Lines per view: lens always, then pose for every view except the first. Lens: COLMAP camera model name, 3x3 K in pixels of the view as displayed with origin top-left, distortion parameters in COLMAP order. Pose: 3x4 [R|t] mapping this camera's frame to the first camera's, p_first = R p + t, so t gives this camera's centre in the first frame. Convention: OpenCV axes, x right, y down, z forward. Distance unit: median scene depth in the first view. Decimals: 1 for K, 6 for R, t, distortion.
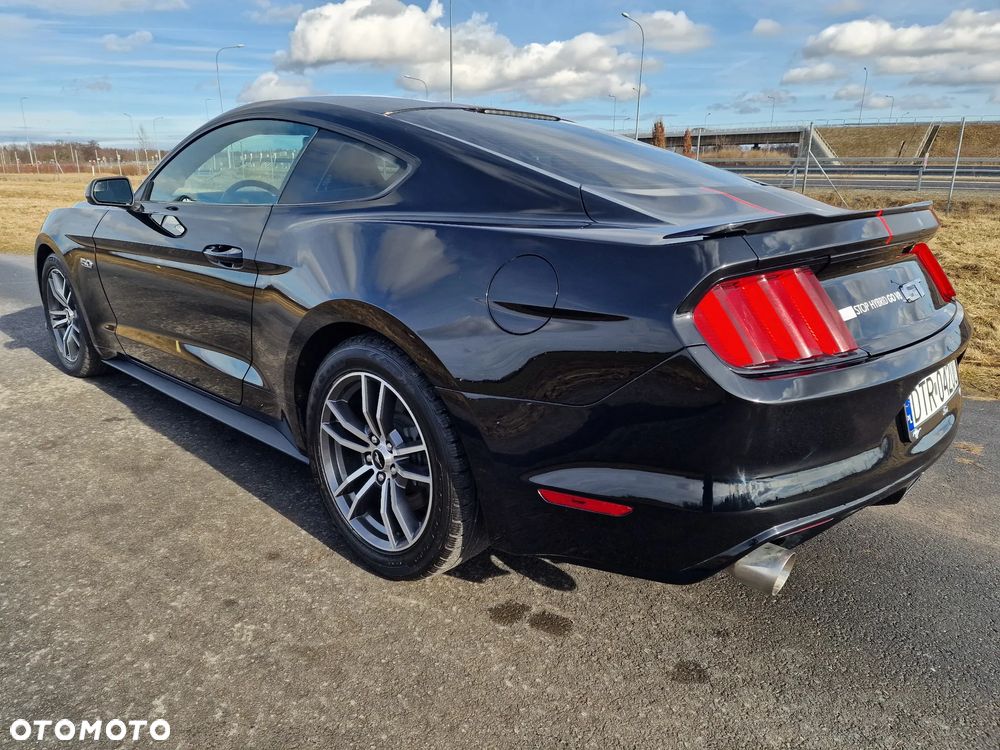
lens RADIAL K [[705.7, 0, 482.1], [0, 705.7, 374.2], [0, 0, 1]] dist [0.083872, -0.084191]
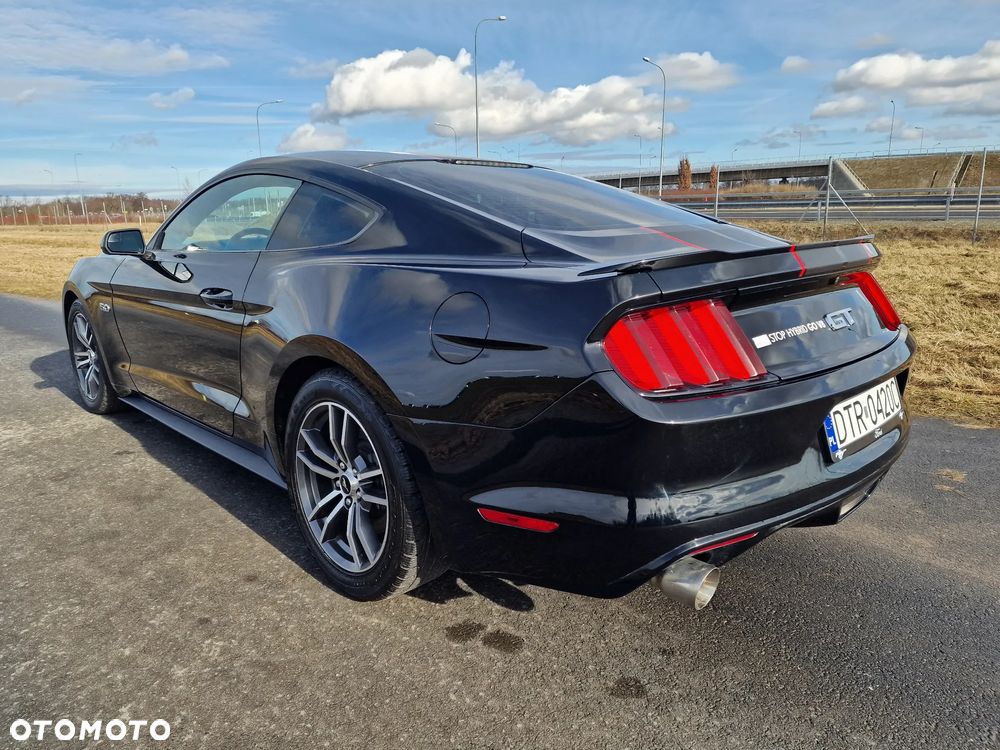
lens RADIAL K [[707.2, 0, 479.9], [0, 707.2, 358.4], [0, 0, 1]] dist [0.080612, -0.080157]
pose [[0.998584, -0.013658, -0.051418, 0.111671], [0.009838, 0.997222, -0.073833, 0.012413], [0.052284, 0.073223, 0.995944, -0.067368]]
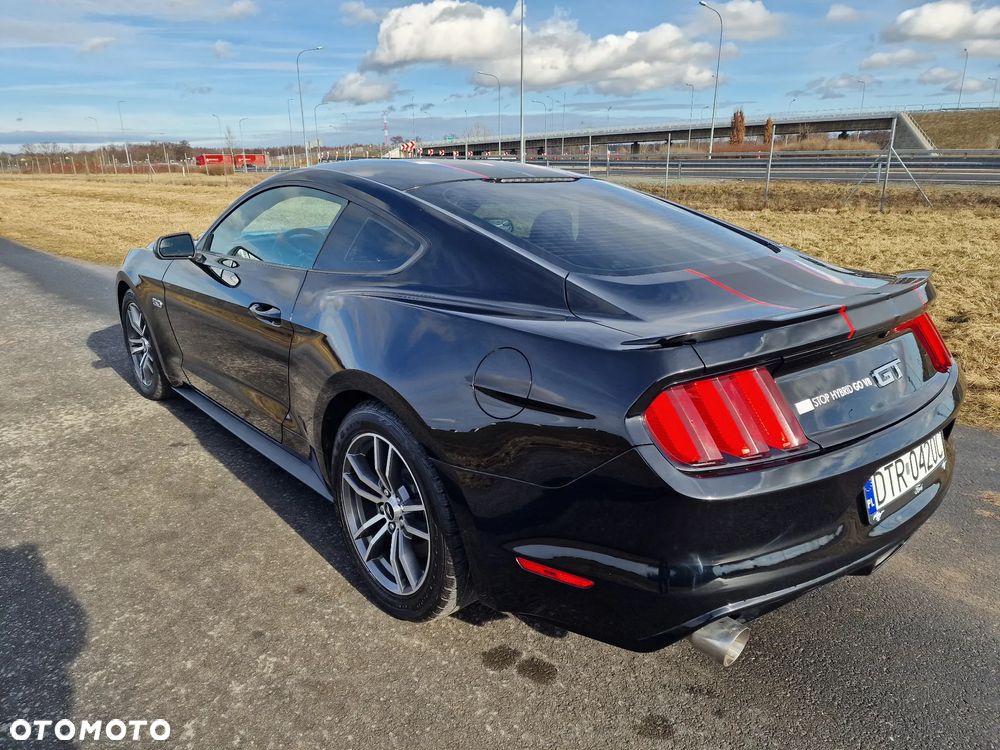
lens RADIAL K [[705.7, 0, 482.1], [0, 705.7, 374.2], [0, 0, 1]] dist [0.083872, -0.084191]
pose [[0.994739, 0.014567, -0.101397, 0.107264], [-0.013220, 0.999815, 0.013941, -0.110595], [0.101581, -0.012527, 0.994748, -0.089210]]
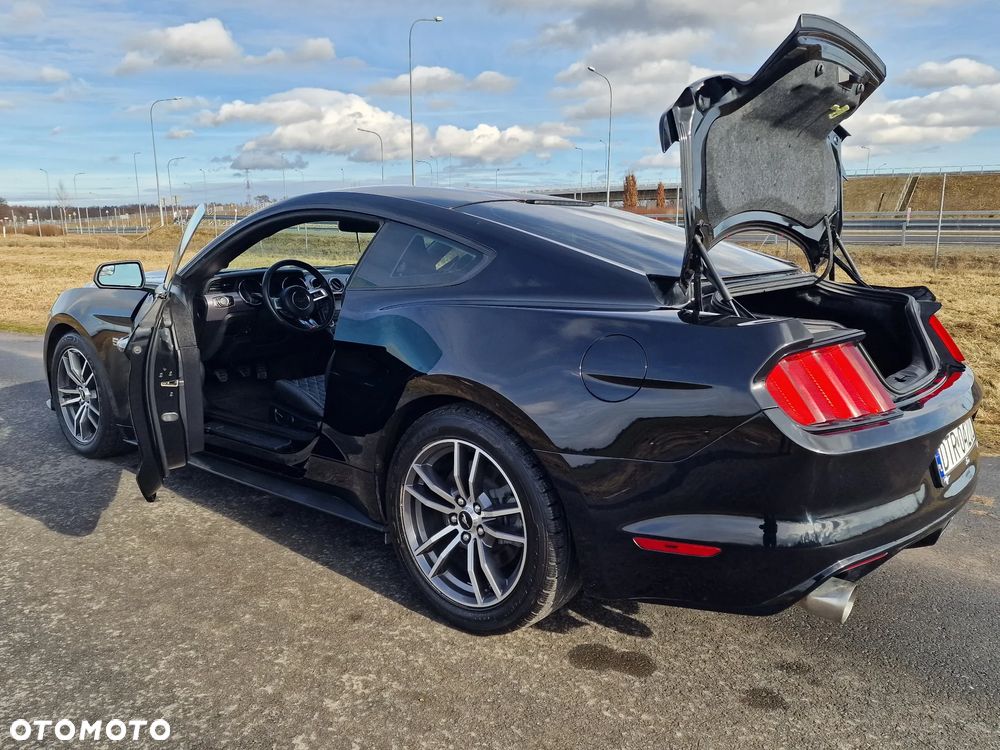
lens RADIAL K [[782.3, 0, 485.5], [0, 782.3, 410.5], [0, 0, 1]] dist [0.092625, -0.094431]
pose [[0.998093, -0.023385, 0.057134, -0.171057], [0.026069, 0.998569, -0.046702, 0.009519], [-0.055960, 0.048103, 0.997274, -0.201629]]
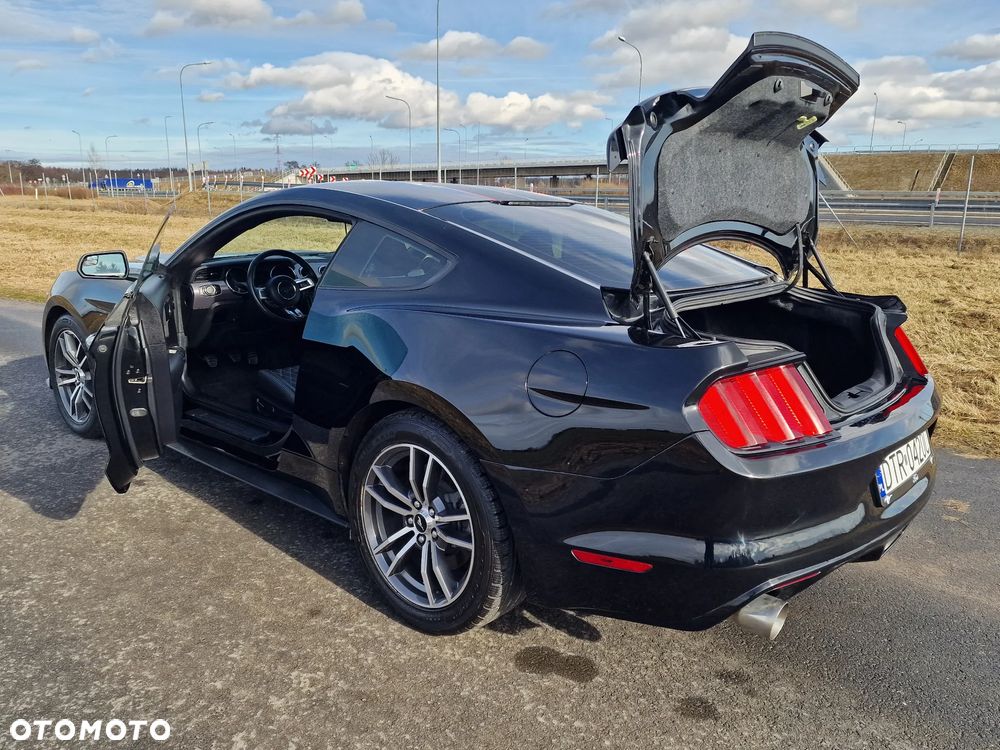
lens RADIAL K [[779.7, 0, 494.3], [0, 779.7, 404.9], [0, 0, 1]] dist [0.092009, -0.097436]
pose [[0.999407, -0.001212, 0.034426, -0.065250], [0.001726, 0.999887, -0.014917, -0.044415], [-0.034404, 0.014967, 0.999296, -0.222897]]
